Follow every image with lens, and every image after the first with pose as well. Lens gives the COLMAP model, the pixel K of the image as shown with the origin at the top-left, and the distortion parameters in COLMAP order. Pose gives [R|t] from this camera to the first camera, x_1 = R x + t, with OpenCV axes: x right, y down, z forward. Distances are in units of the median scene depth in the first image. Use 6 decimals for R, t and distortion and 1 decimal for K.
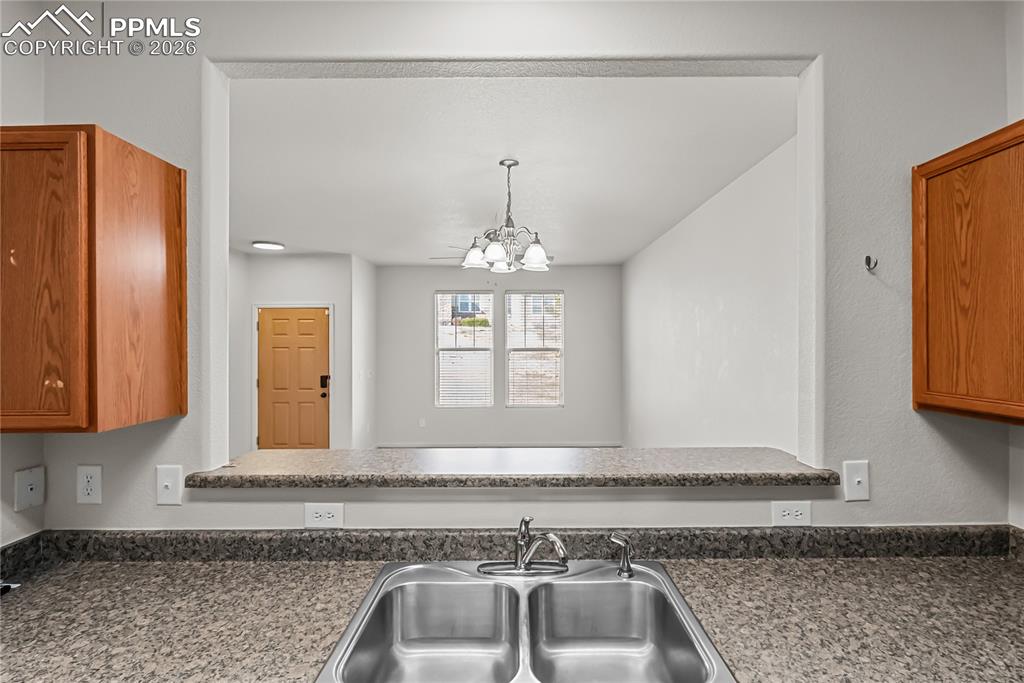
lens RADIAL K [[461.0, 0, 519.4], [0, 461.0, 340.7], [0, 0, 1]] dist [-0.003584, 0.000120]
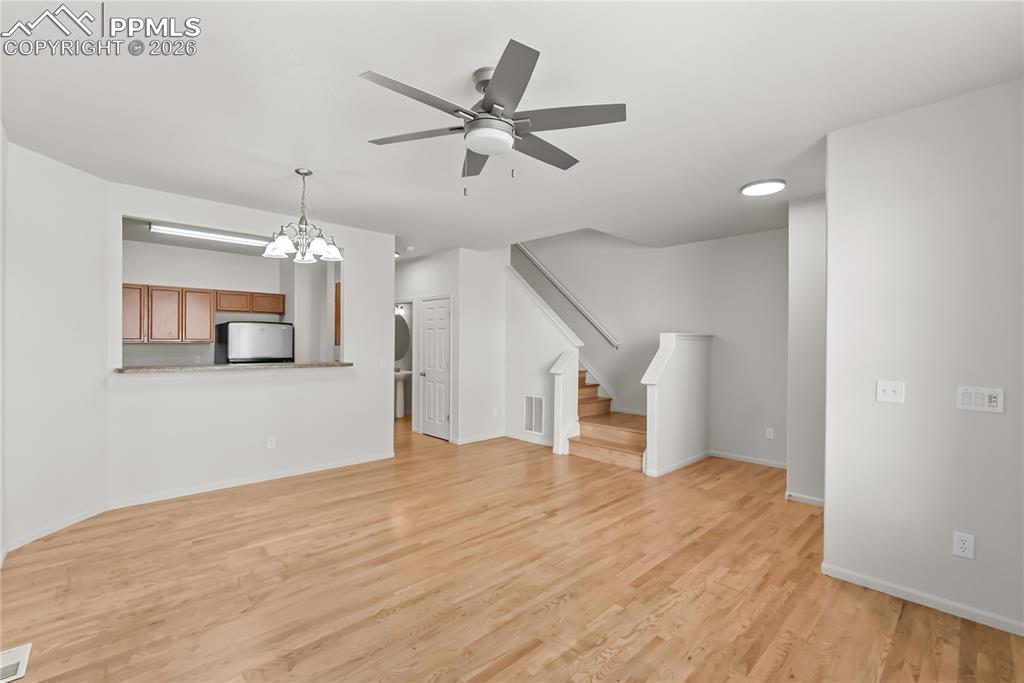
lens RADIAL K [[461.6, 0, 512.0], [0, 461.6, 341.5], [0, 0, 1]] dist [-0.002117, 0.000232]
pose [[-0.731674, -0.001368, -0.681653, 0.851658], [-0.001692, 0.999999, -0.000191, 0.126335], [0.681652, 0.001013, -0.731676, 4.701760]]
